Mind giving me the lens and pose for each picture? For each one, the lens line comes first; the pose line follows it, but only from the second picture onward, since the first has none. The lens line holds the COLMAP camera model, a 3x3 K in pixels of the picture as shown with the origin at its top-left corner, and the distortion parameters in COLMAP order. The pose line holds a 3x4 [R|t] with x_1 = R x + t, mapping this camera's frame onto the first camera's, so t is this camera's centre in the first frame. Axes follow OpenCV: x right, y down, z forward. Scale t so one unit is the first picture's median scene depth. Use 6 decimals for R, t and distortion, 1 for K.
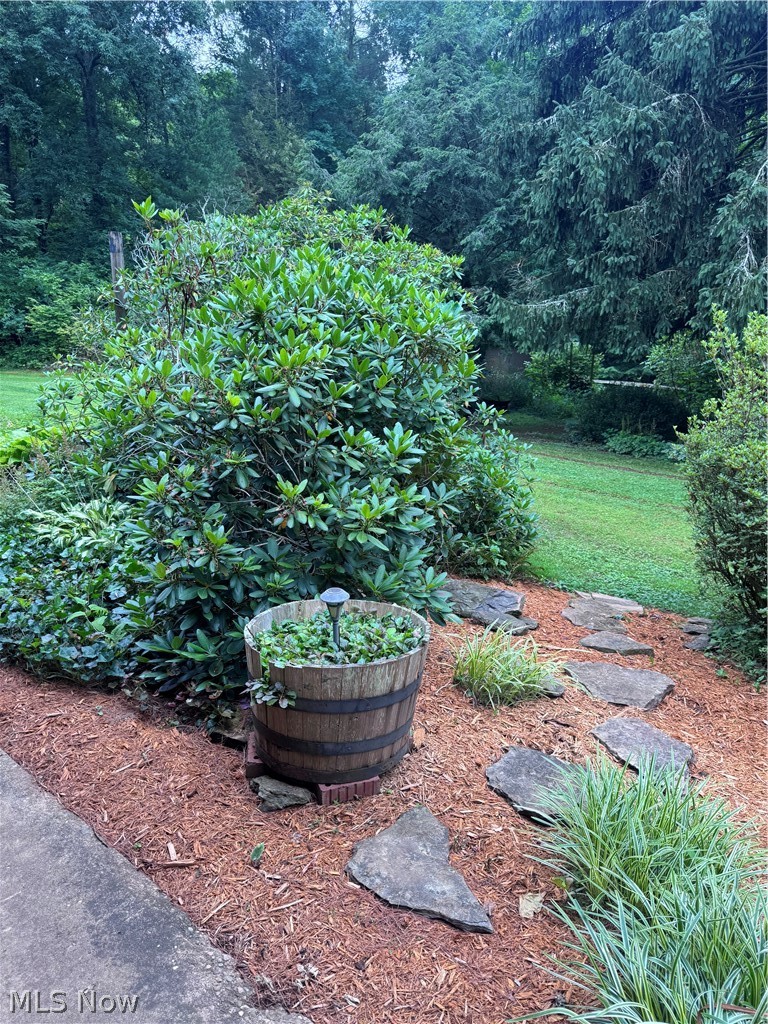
lens RADIAL K [[721.6, 0, 385.2], [0, 721.6, 512.7], [0, 0, 1]] dist [-0.001567, -0.006269]
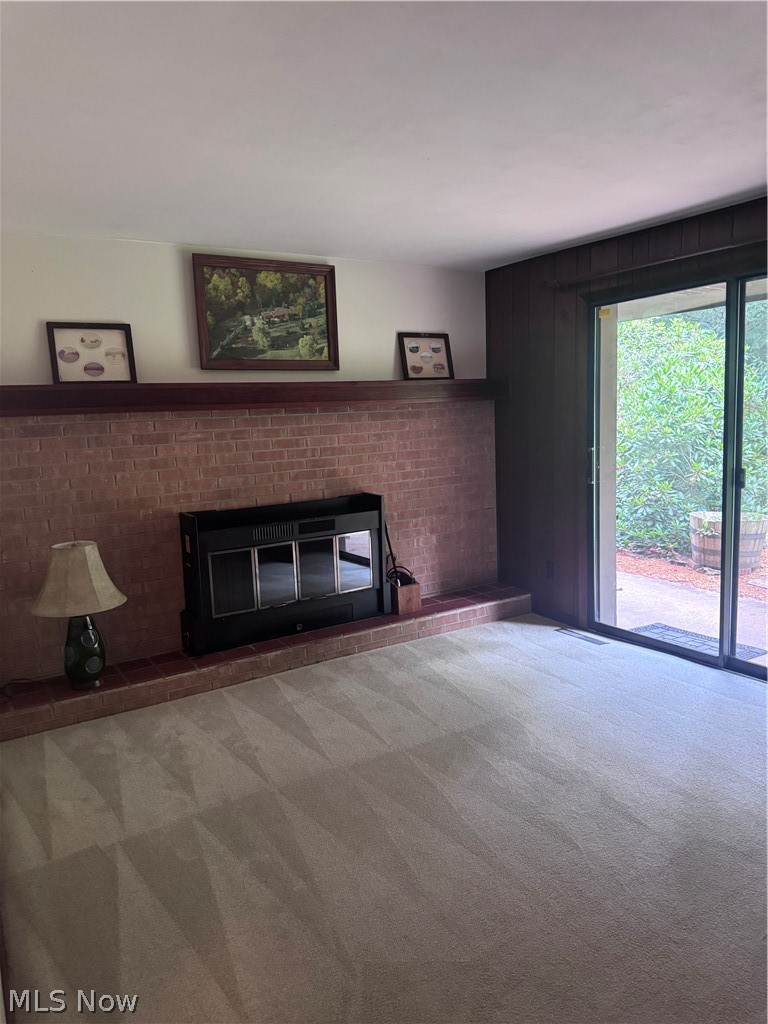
lens RADIAL K [[721.6, 0, 382.1], [0, 721.6, 511.5], [0, 0, 1]] dist [-0.001567, -0.006269]
pose [[0.959265, -0.001551, -0.282505, -0.446761], [-0.018794, 0.997419, -0.069295, 0.296055], [0.281883, 0.071782, 0.956760, -1.538162]]
